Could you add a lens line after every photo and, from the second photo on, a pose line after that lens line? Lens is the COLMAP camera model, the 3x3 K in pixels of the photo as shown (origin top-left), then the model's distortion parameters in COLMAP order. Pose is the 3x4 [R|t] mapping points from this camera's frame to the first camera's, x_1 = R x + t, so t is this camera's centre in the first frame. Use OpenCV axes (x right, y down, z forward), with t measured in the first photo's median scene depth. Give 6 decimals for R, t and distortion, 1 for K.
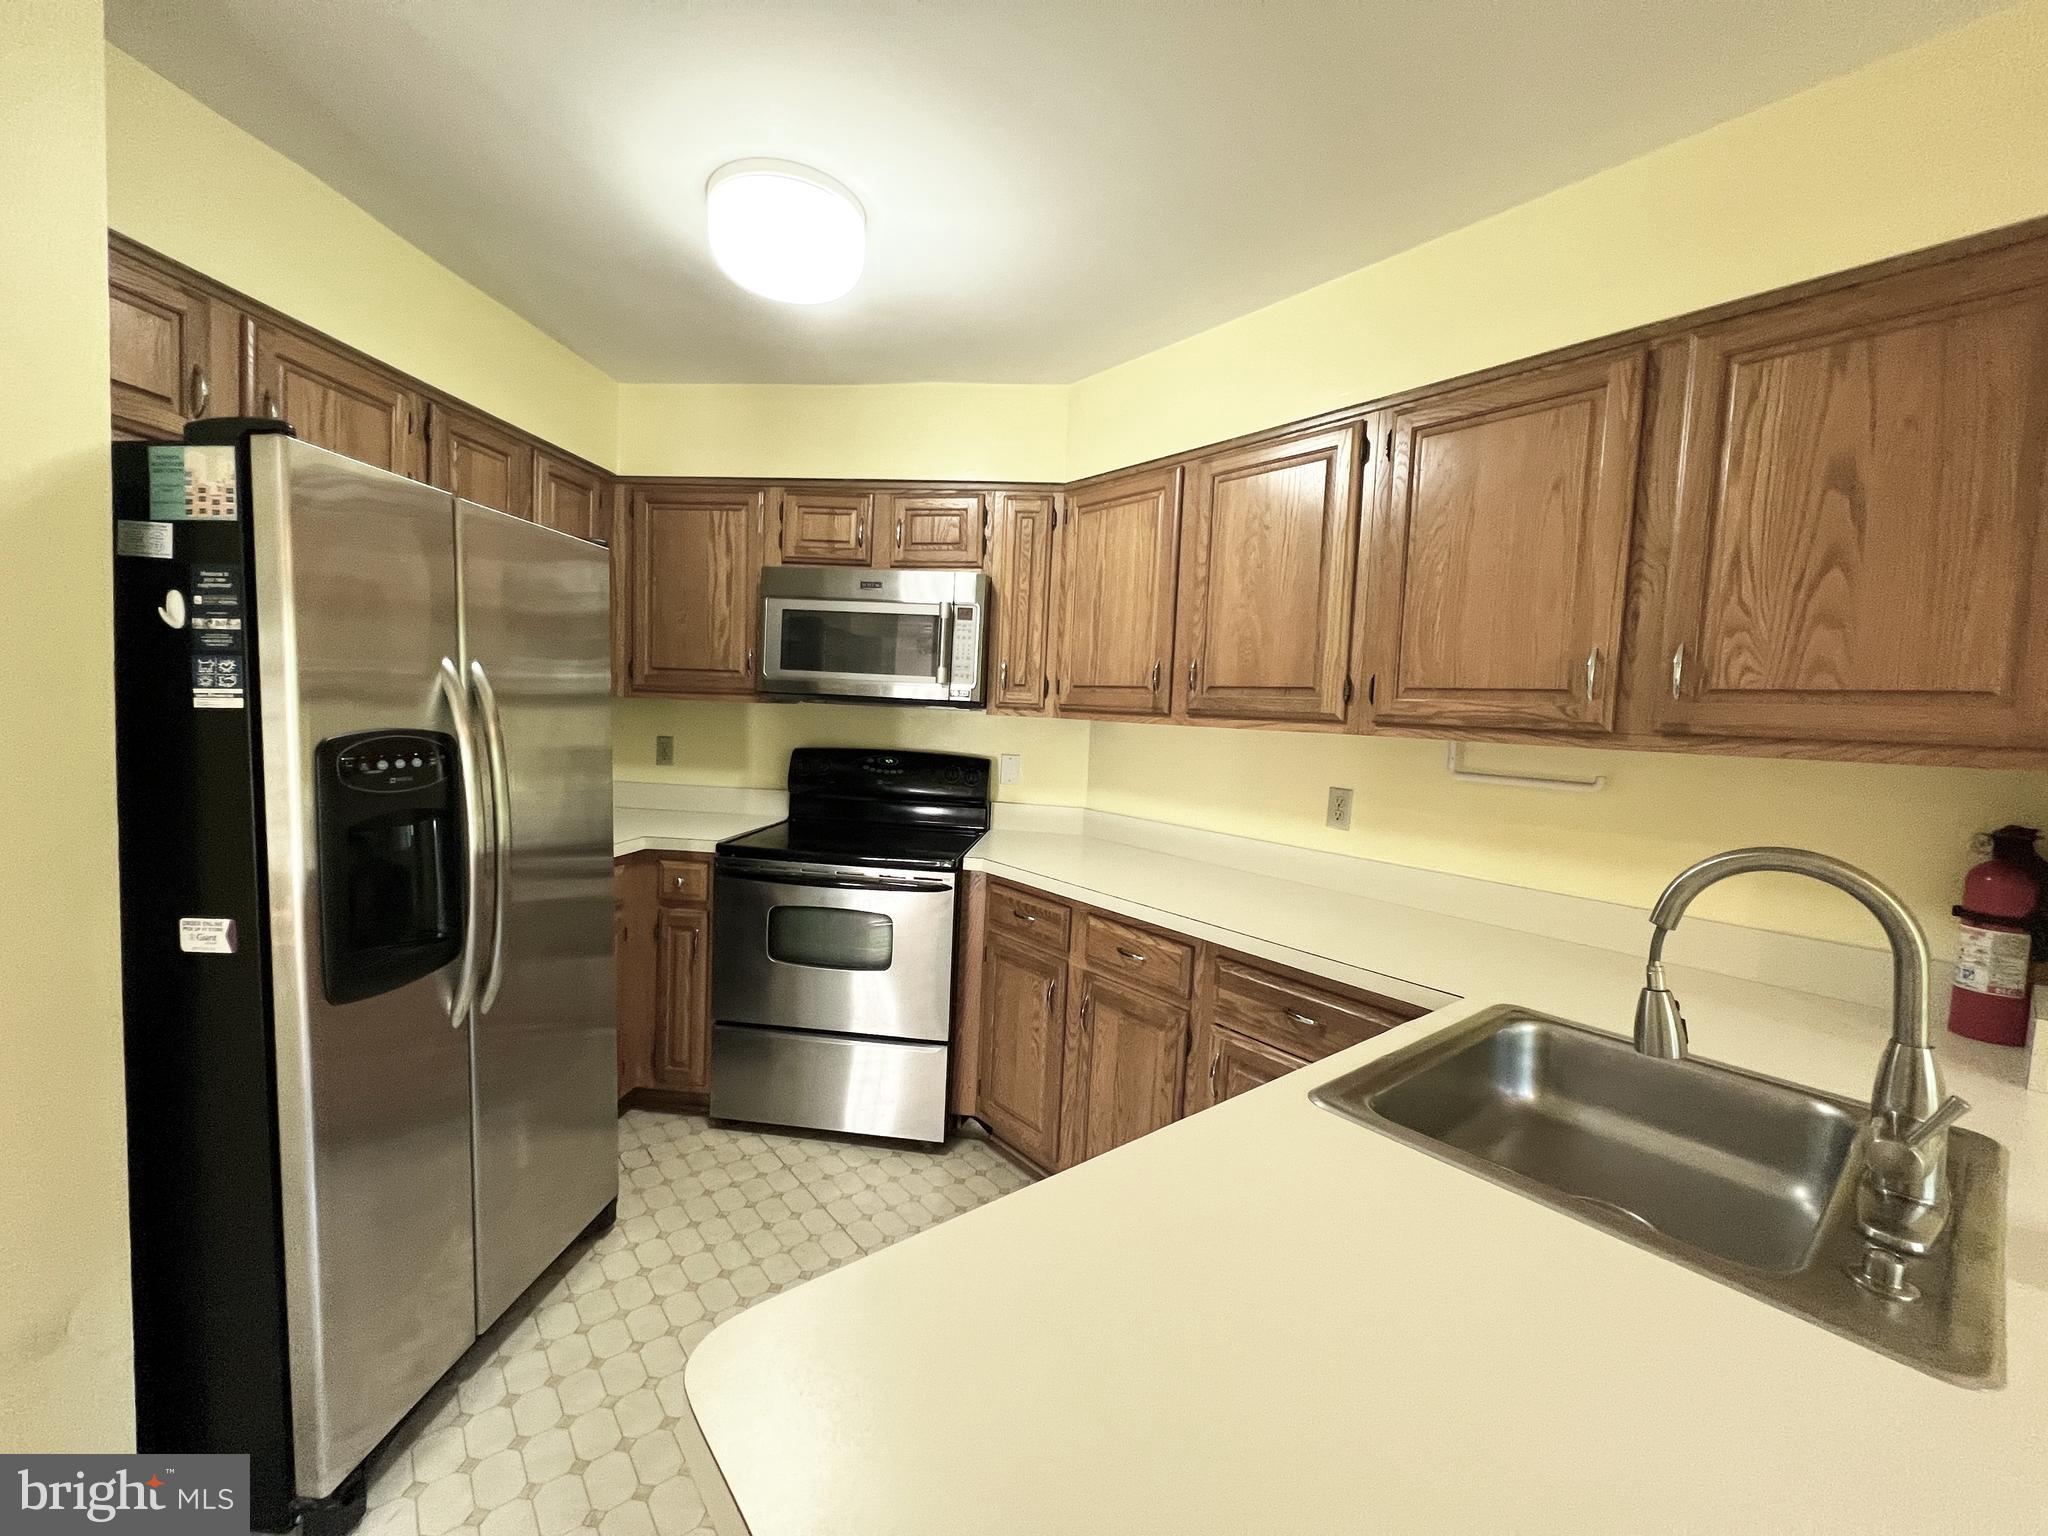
lens RADIAL K [[827.0, 0, 1017.4], [0, 827.0, 774.2], [0, 0, 1]] dist [-0.002150, 0.000076]
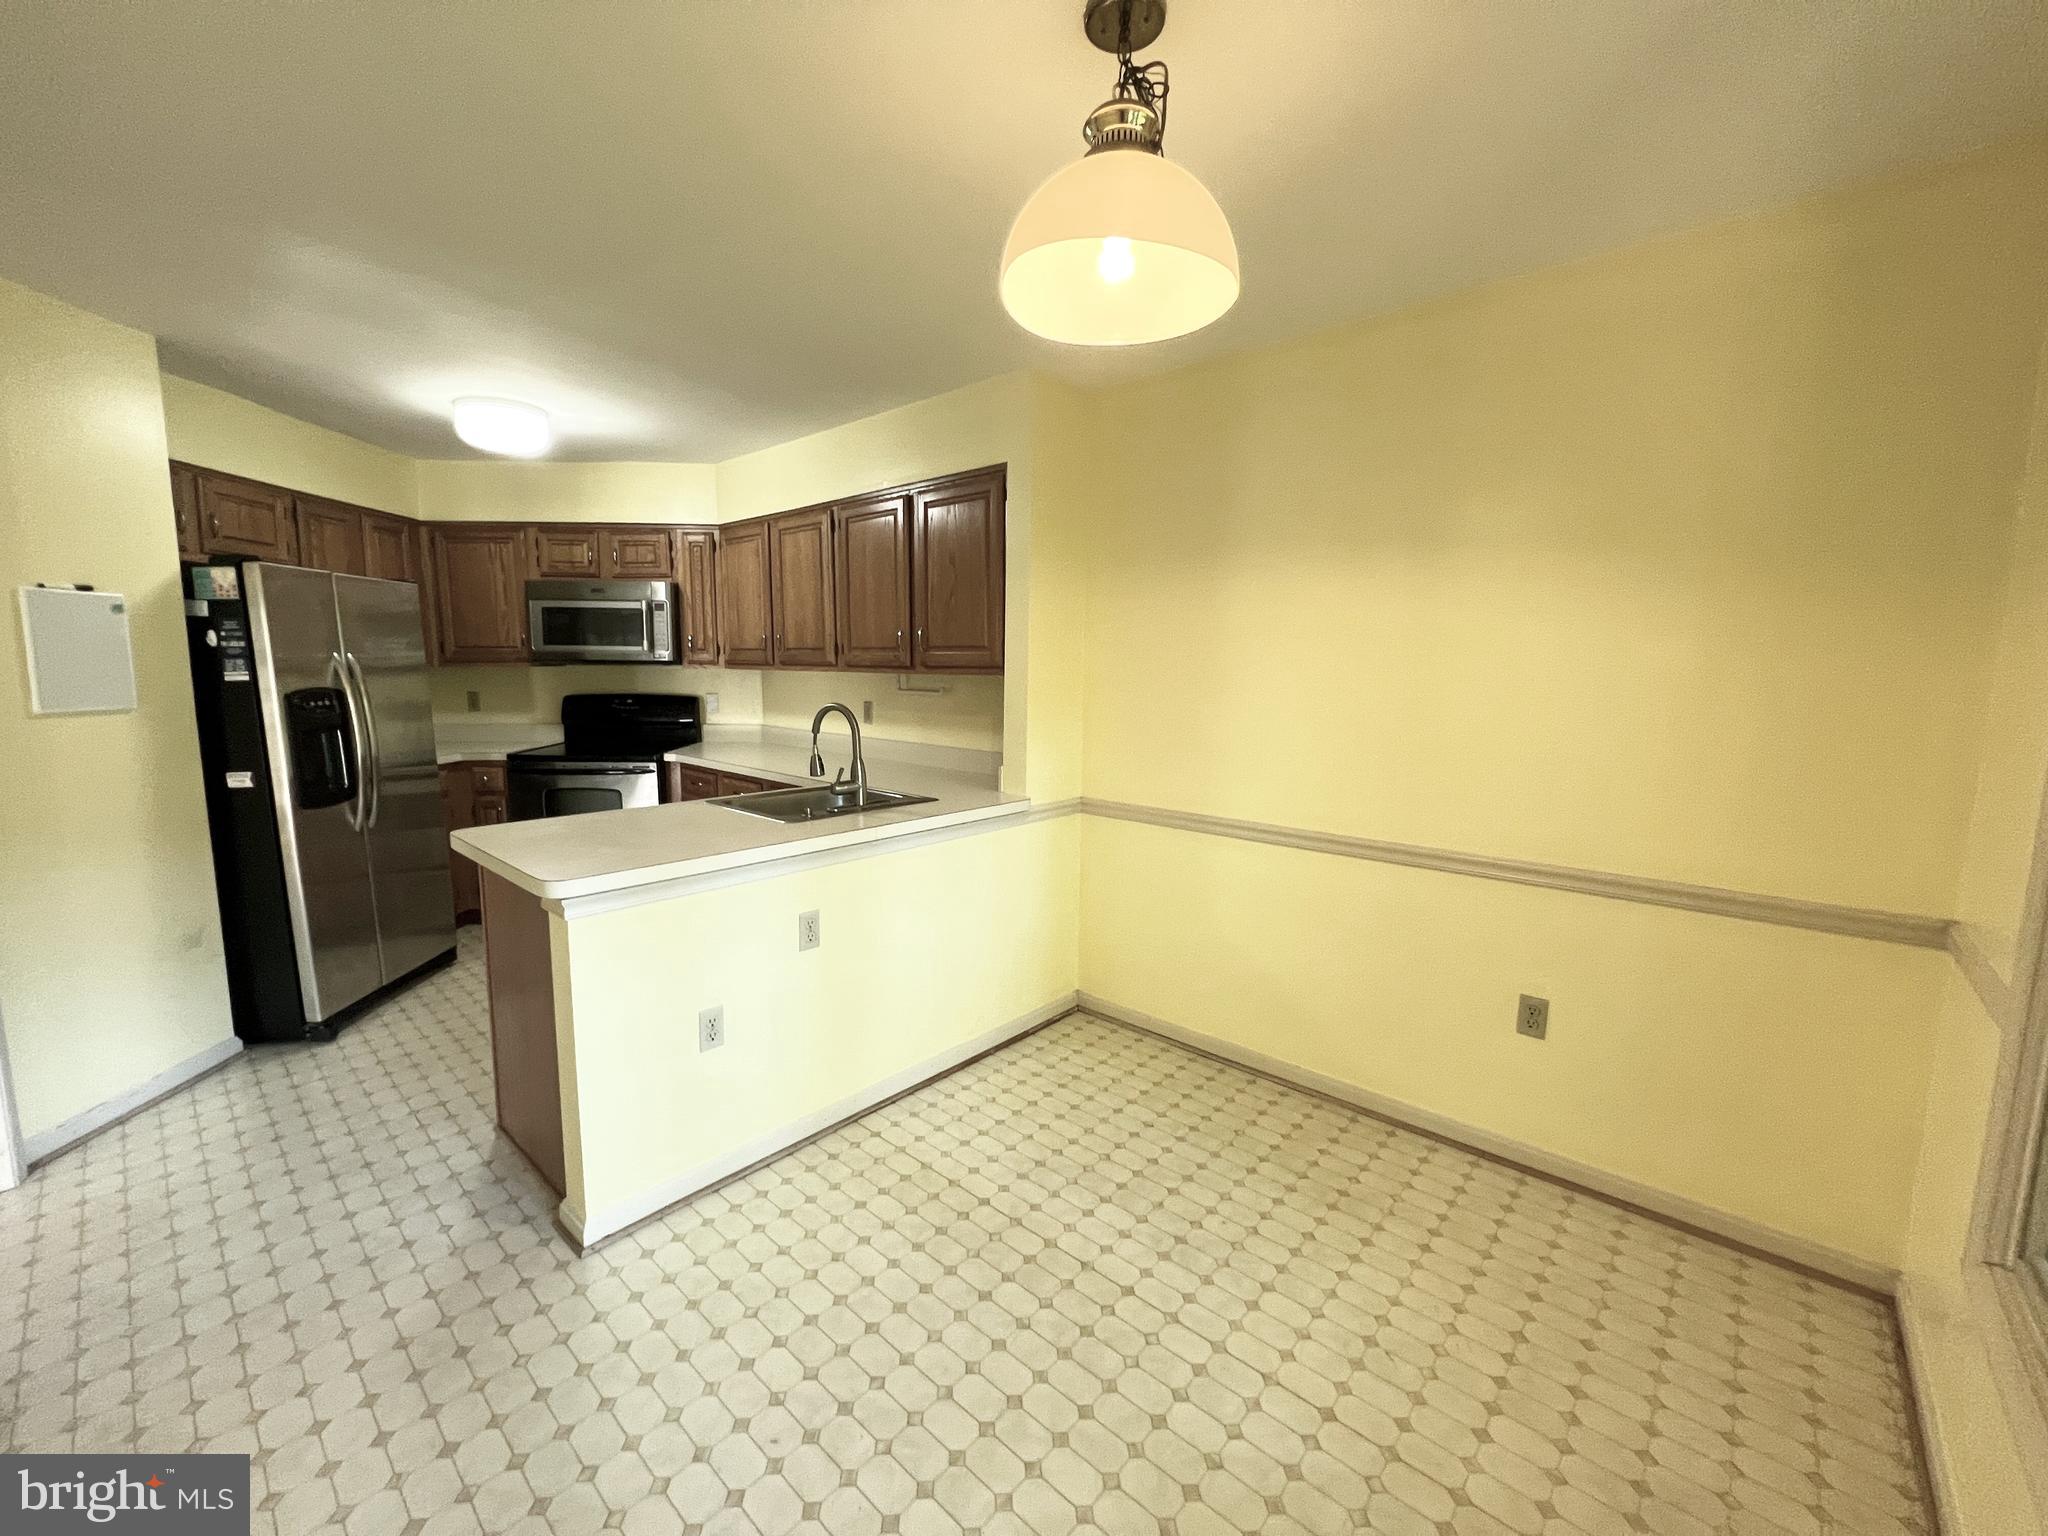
lens RADIAL K [[827.0, 0, 1022.4], [0, 827.0, 769.3], [0, 0, 1]] dist [-0.002150, 0.000076]
pose [[0.987662, -0.057483, 0.145670, 0.414011], [0.048999, 0.996923, 0.061177, 0.065125], [-0.148738, -0.053285, 0.987440, -0.787932]]
